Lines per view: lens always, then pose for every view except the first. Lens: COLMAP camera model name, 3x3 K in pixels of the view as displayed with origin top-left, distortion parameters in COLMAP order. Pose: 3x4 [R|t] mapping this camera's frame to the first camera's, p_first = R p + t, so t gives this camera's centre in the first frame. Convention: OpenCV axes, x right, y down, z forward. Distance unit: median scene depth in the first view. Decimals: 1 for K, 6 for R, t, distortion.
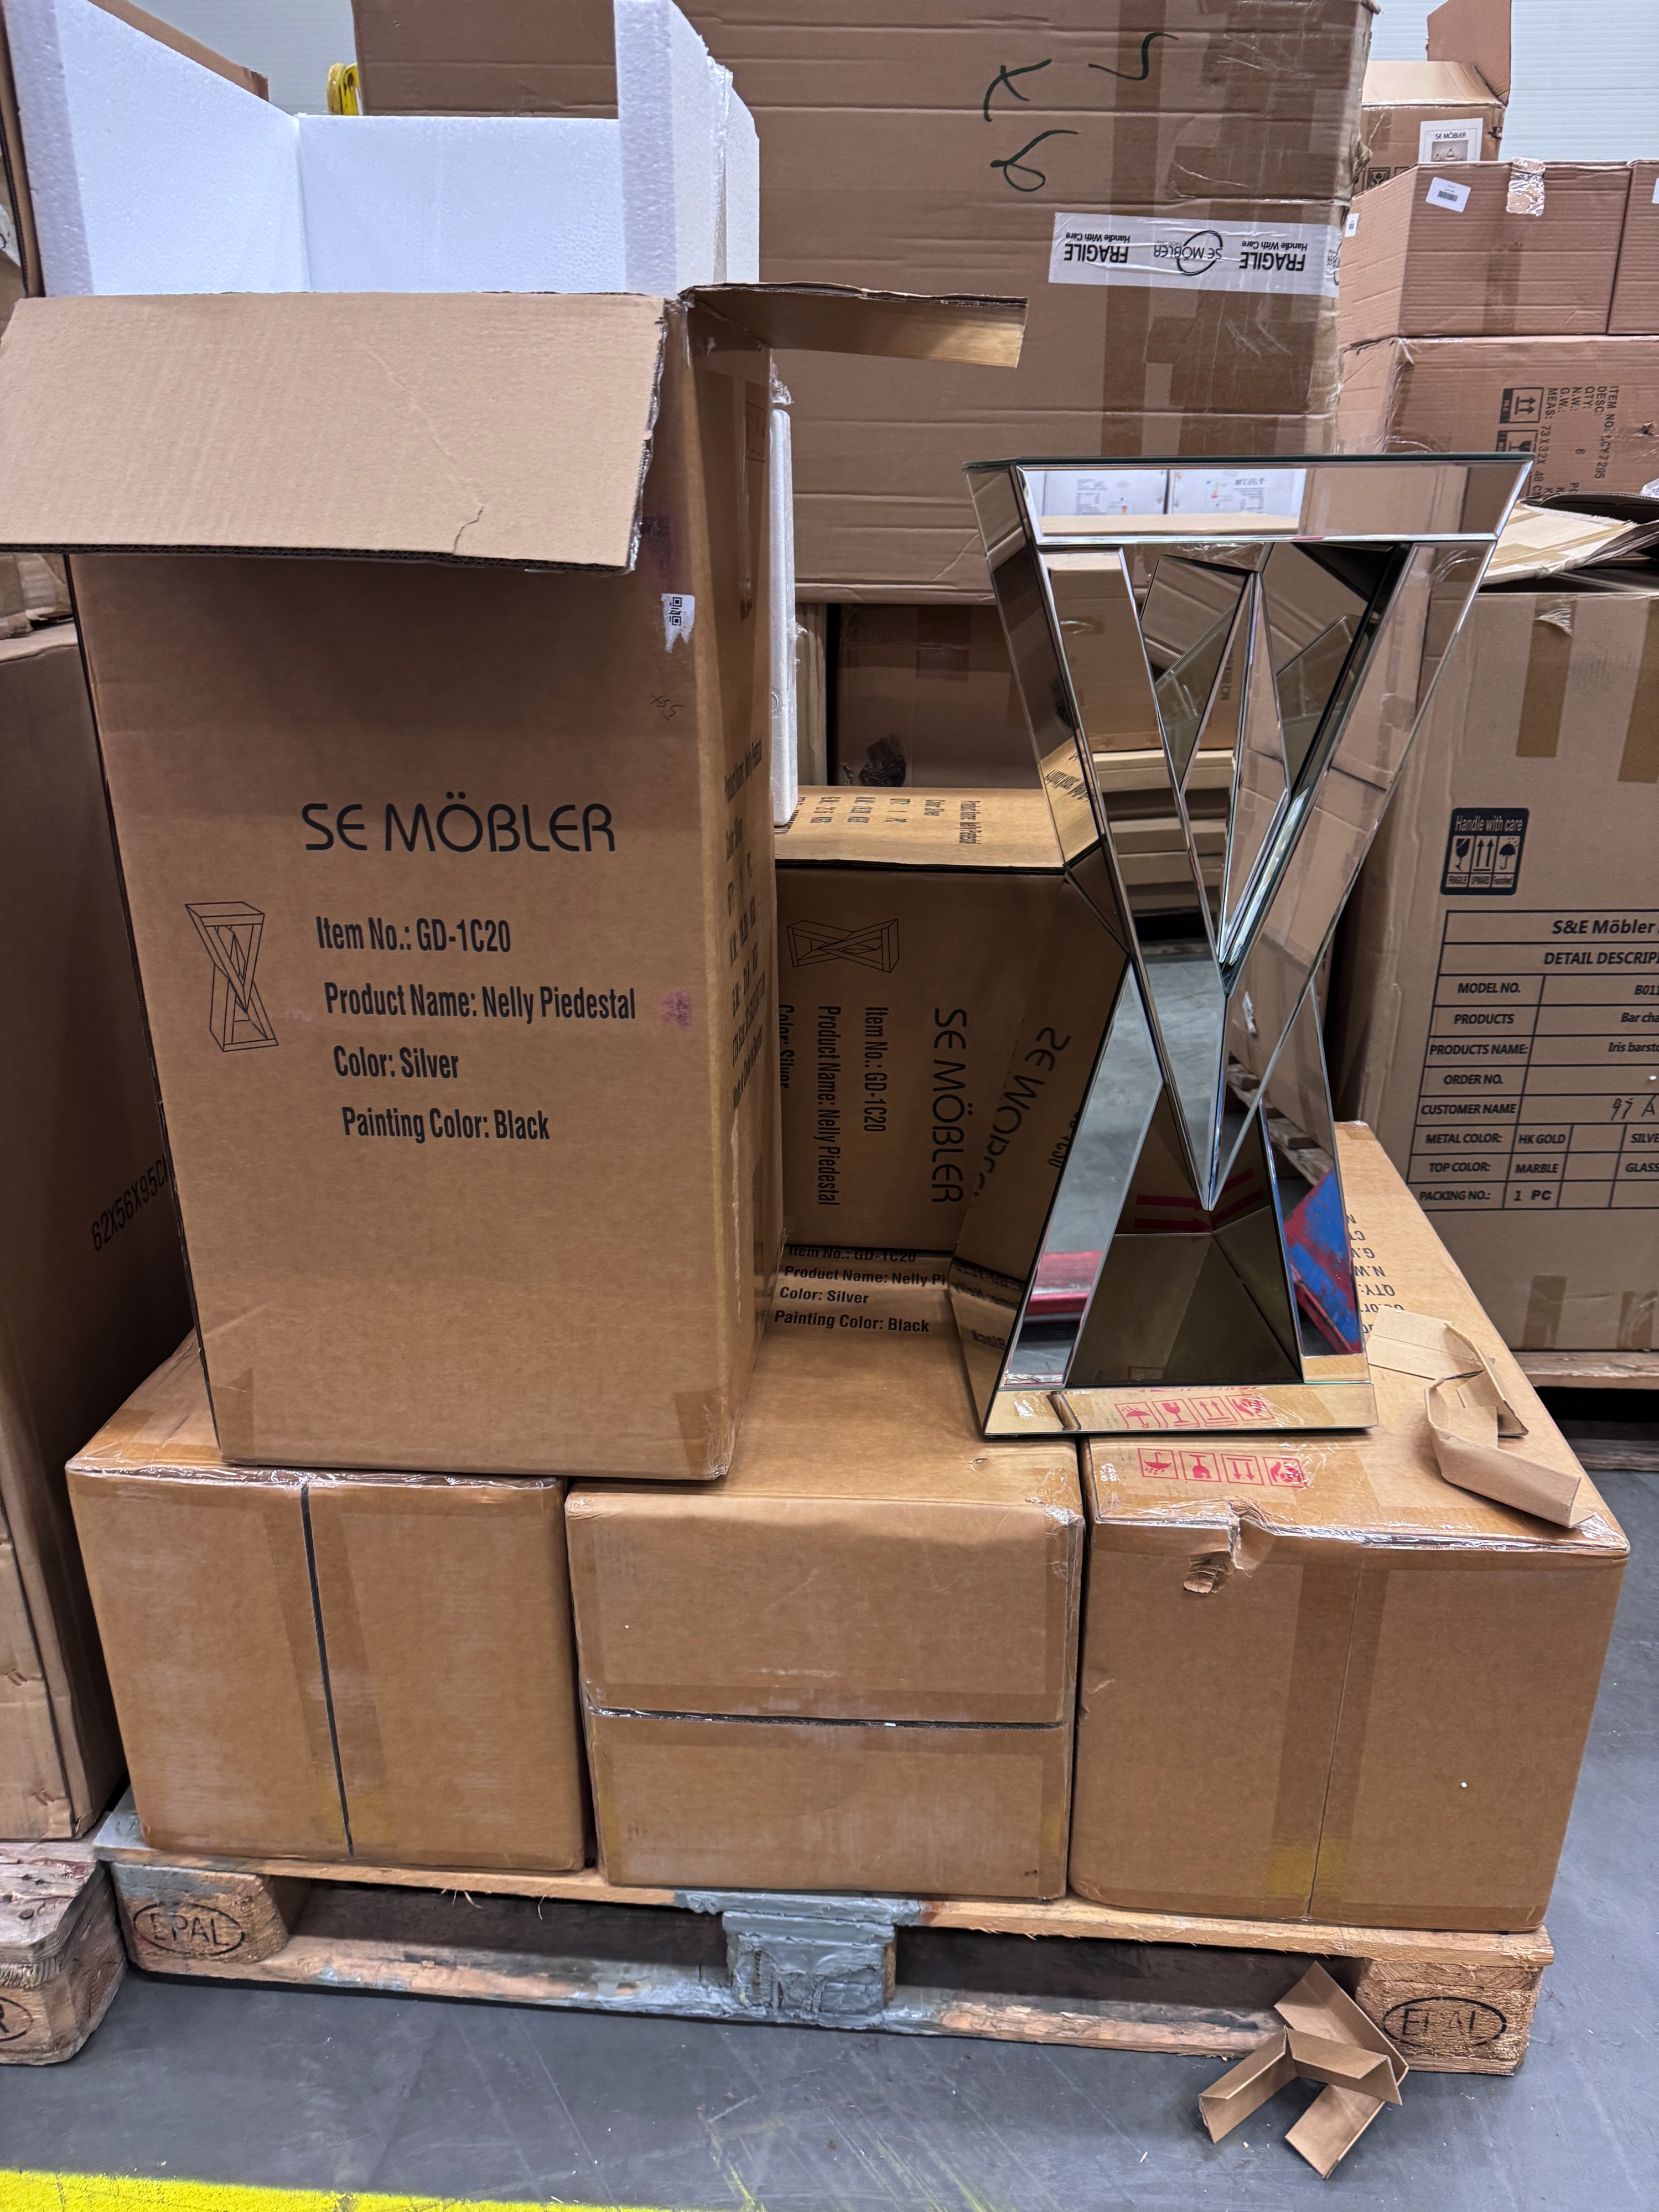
lens RADIAL K [[1569.7, 0, 830.5], [0, 1569.7, 1110.7], [0, 0, 1]] dist [0.064598, -0.141640]
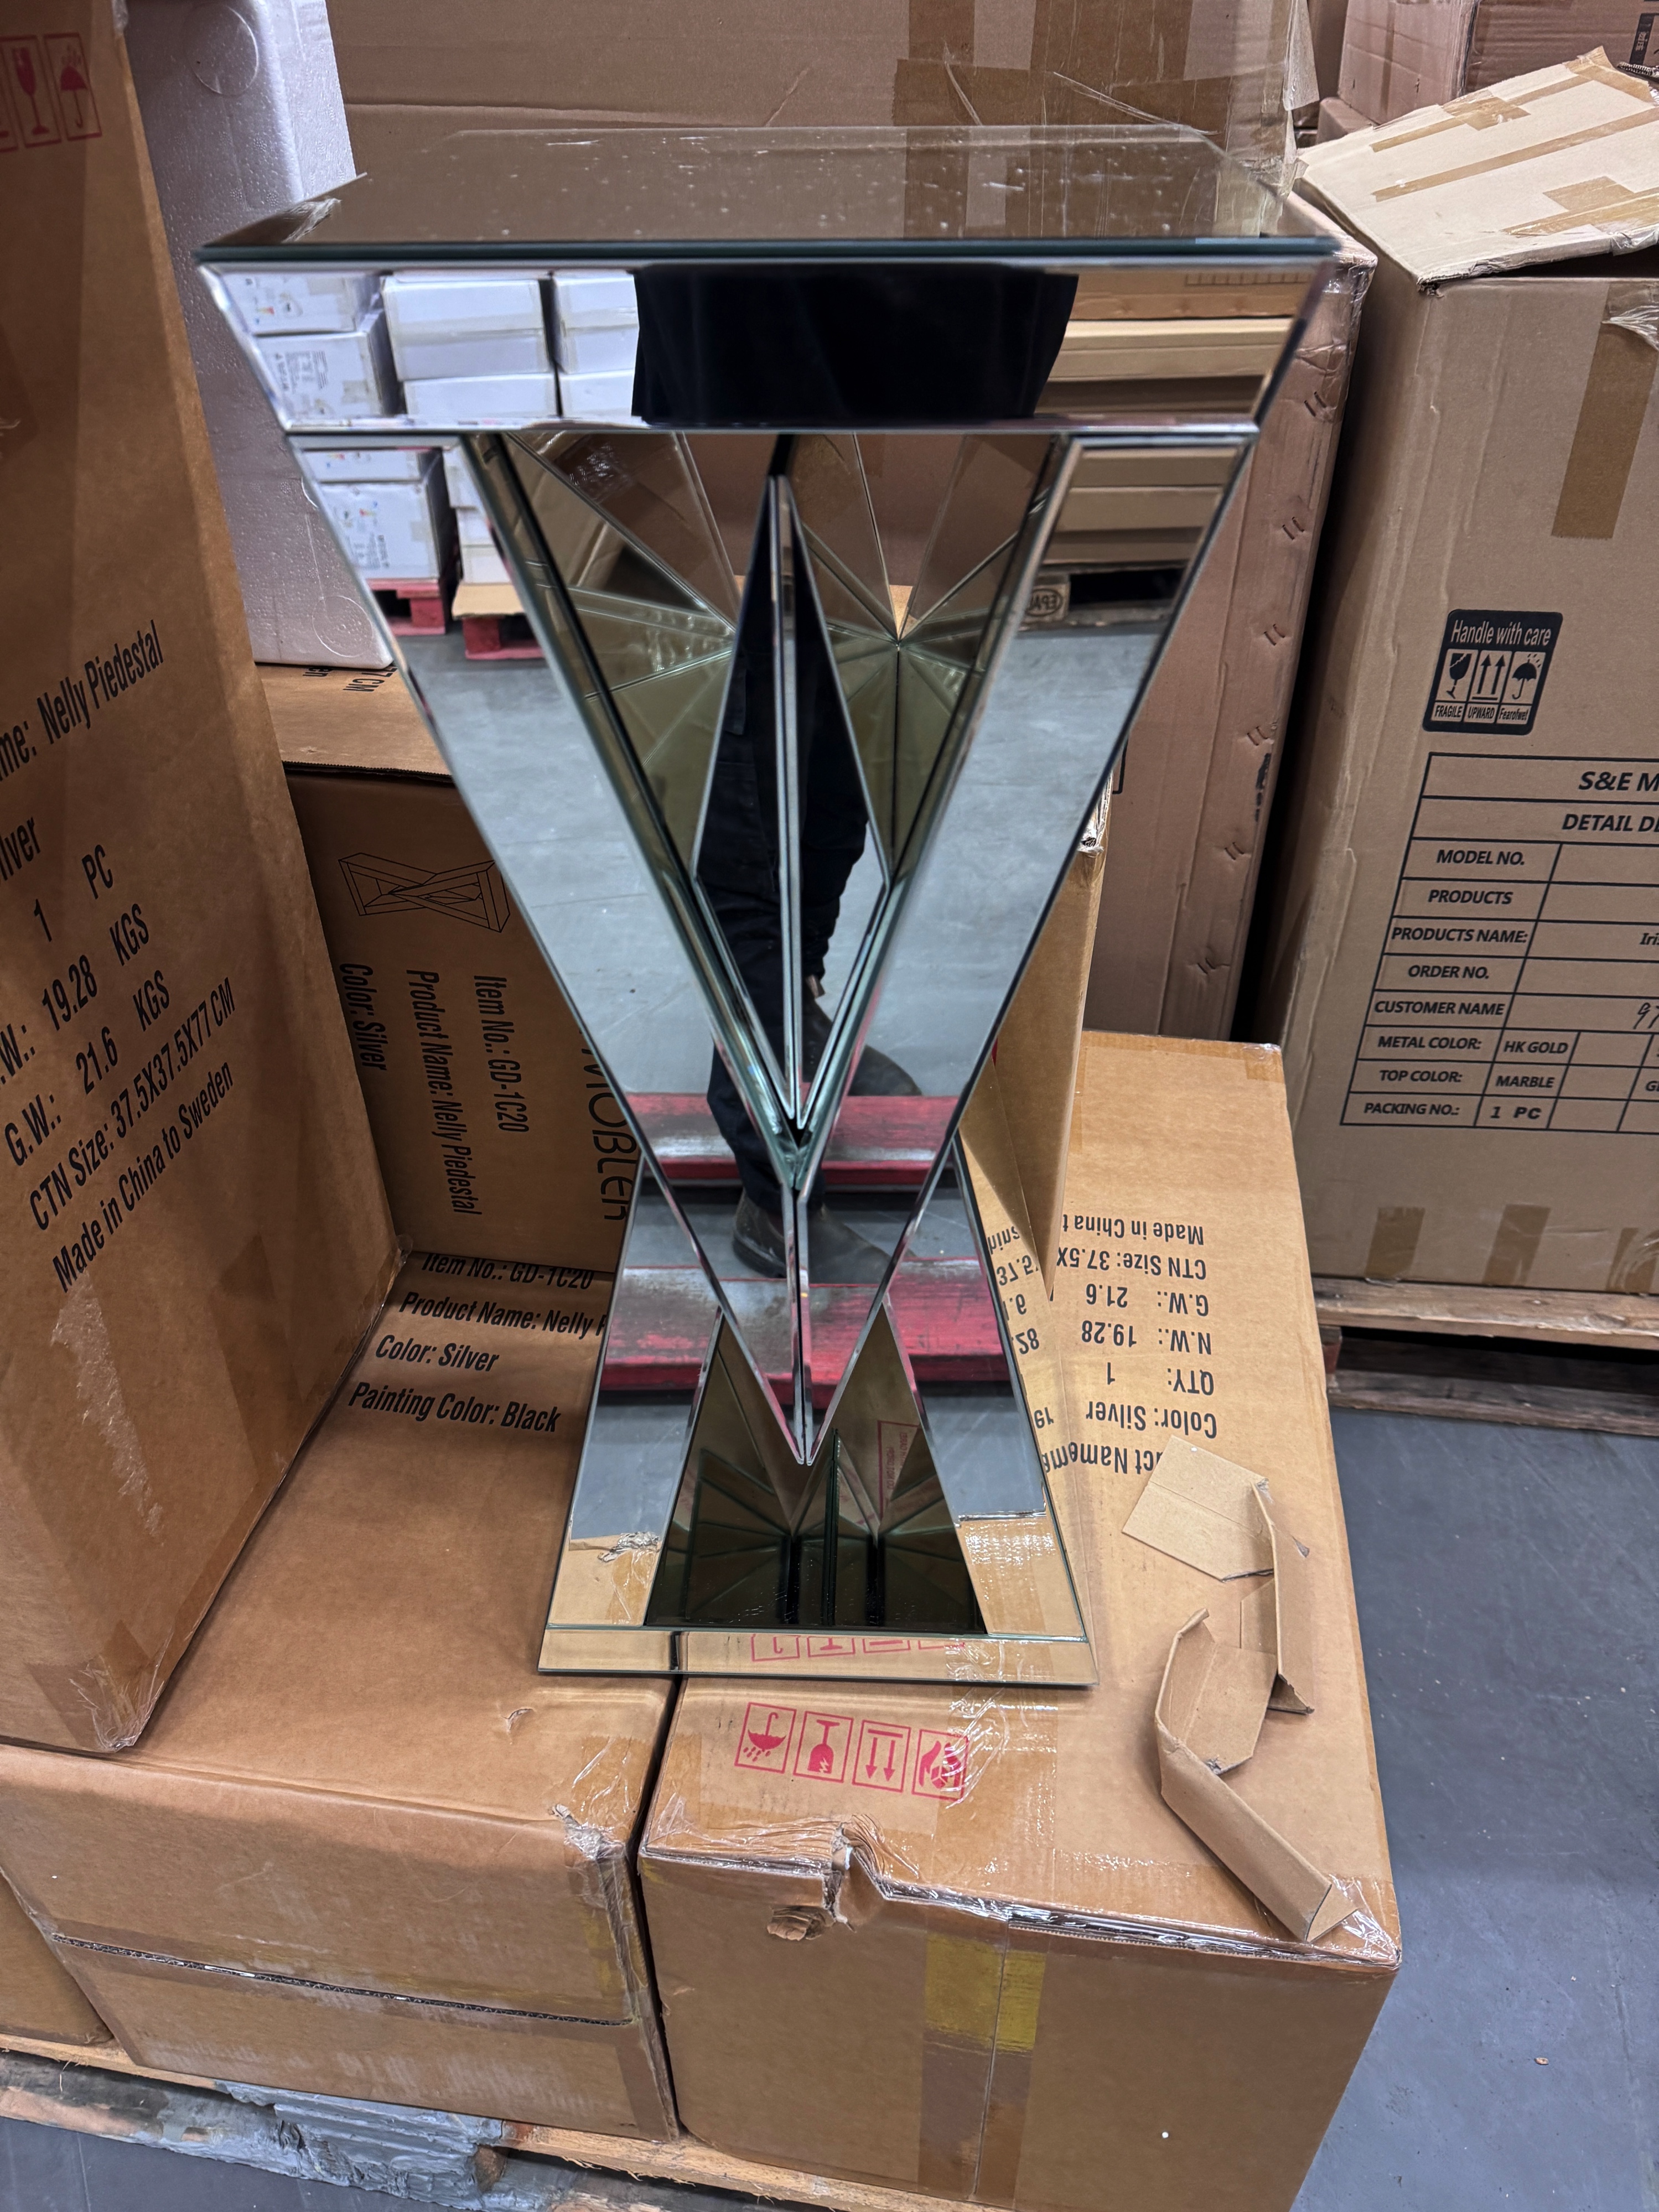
lens RADIAL K [[1569.7, 0, 830.5], [0, 1569.7, 1110.7], [0, 0, 1]] dist [0.064598, -0.141640]
pose [[0.996874, 0.043997, -0.065625, 0.176238], [-0.025217, 0.964341, 0.263460, -0.151920], [0.074876, -0.260982, 0.962435, 0.257279]]
